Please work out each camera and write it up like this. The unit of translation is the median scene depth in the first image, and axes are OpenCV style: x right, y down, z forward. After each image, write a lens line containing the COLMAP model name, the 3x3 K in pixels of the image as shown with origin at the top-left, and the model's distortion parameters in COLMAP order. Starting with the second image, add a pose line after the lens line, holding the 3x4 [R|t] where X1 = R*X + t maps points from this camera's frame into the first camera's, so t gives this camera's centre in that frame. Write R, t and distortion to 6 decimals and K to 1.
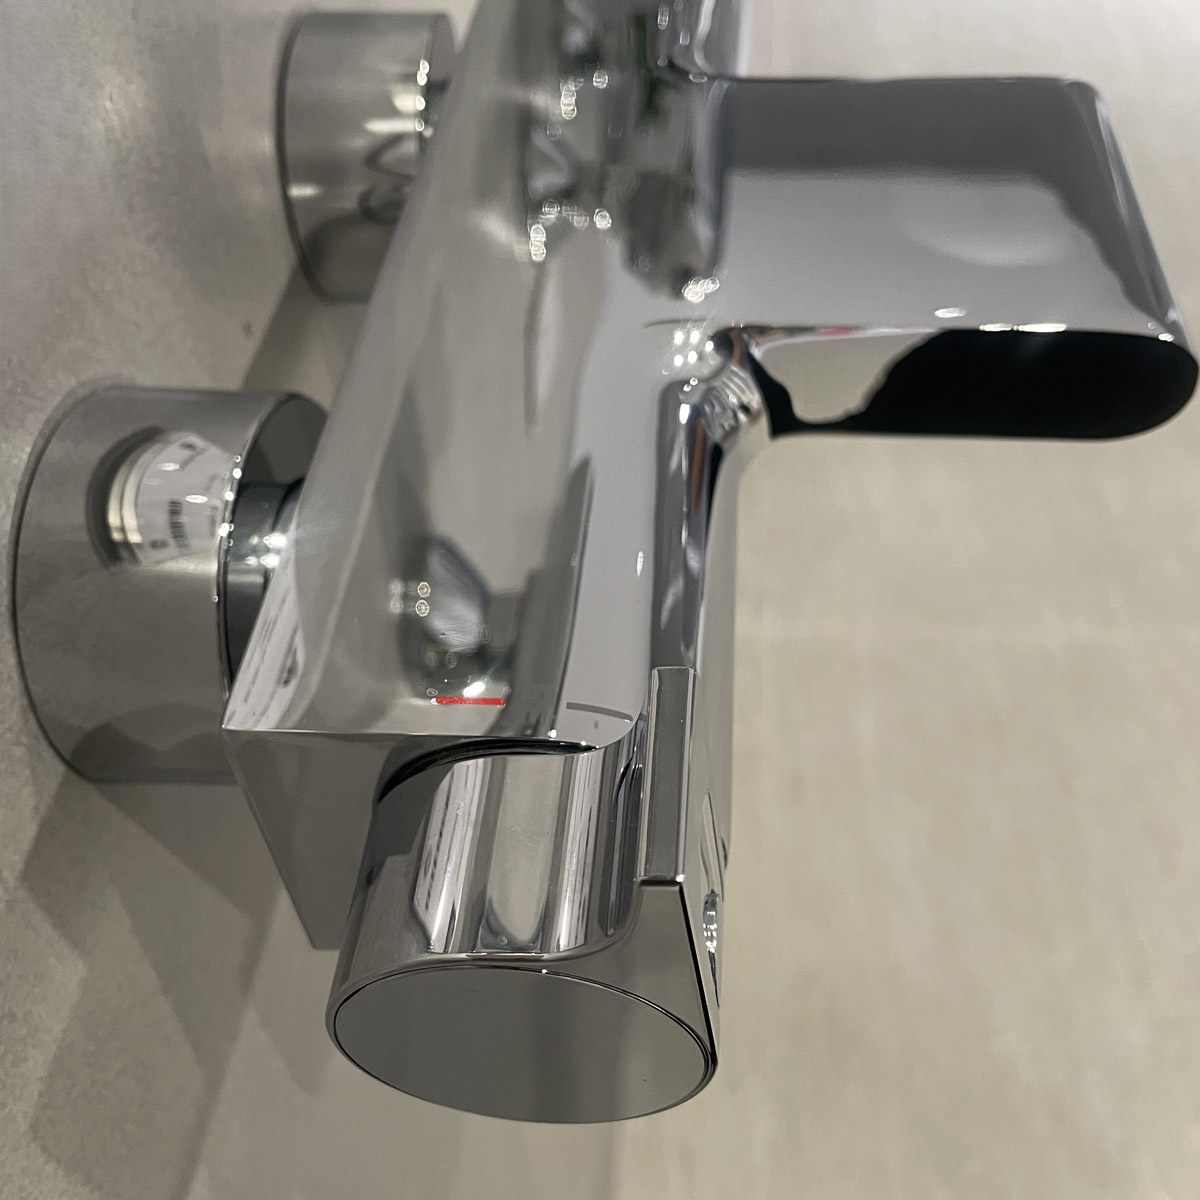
lens RADIAL K [[1351.3, 0, 600.0], [0, 1351.3, 600.0], [0, 0, 1]] dist [0.023179, -0.025263]
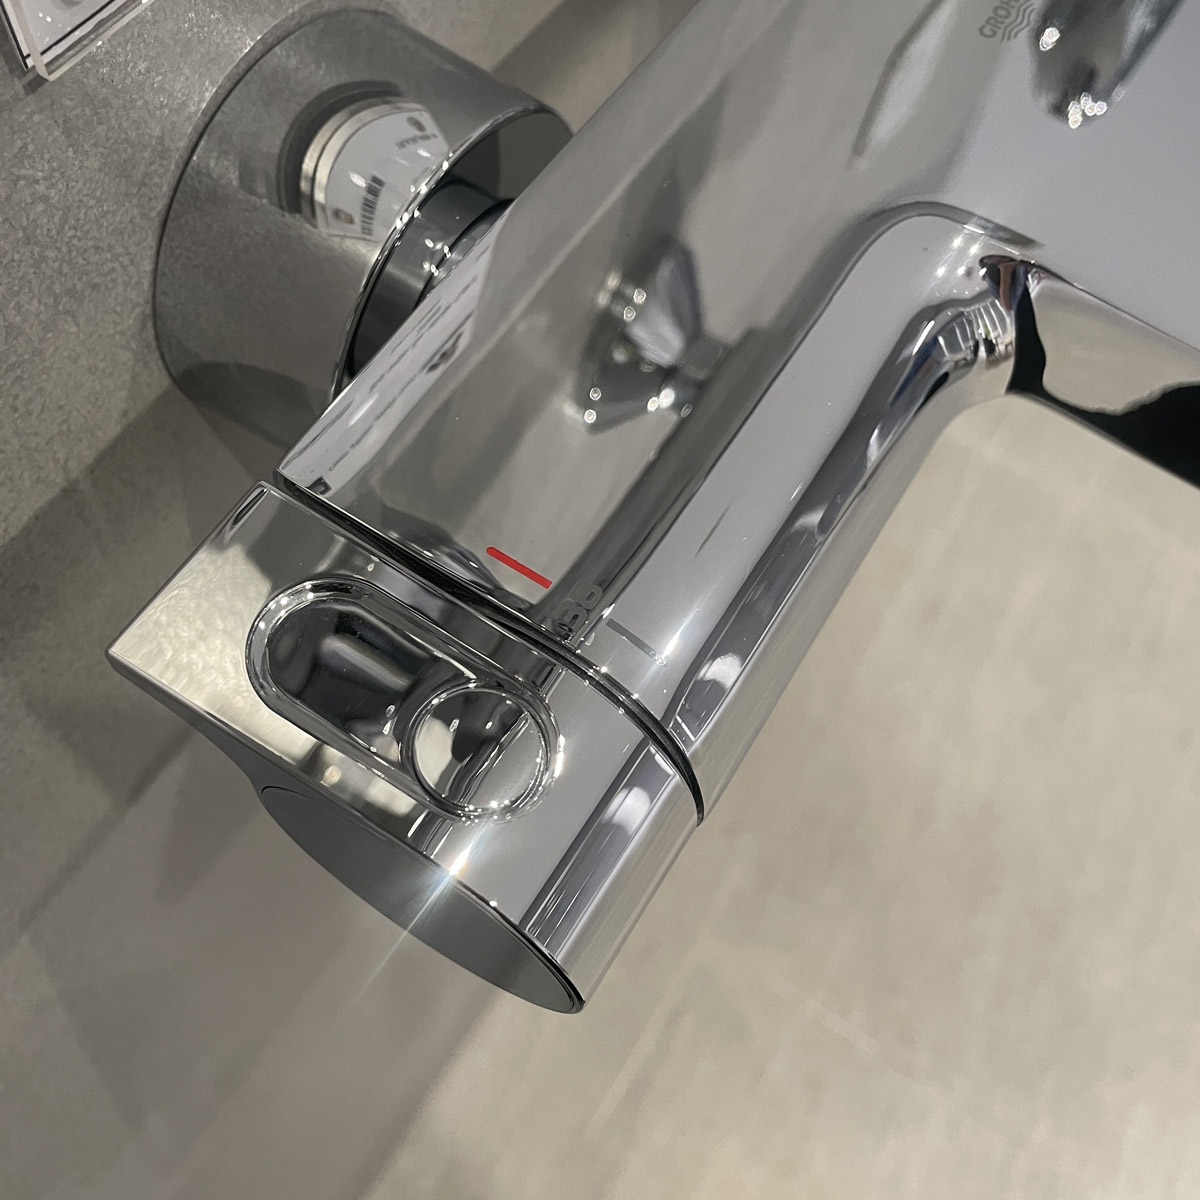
lens RADIAL K [[1351.3, 0, 600.0], [0, 1351.3, 600.0], [0, 0, 1]] dist [0.023179, -0.025263]
pose [[0.883284, 0.462517, -0.076722, 0.024158], [-0.424098, 0.857988, 0.289823, -0.147203], [0.199875, -0.223459, 0.954000, 0.093723]]
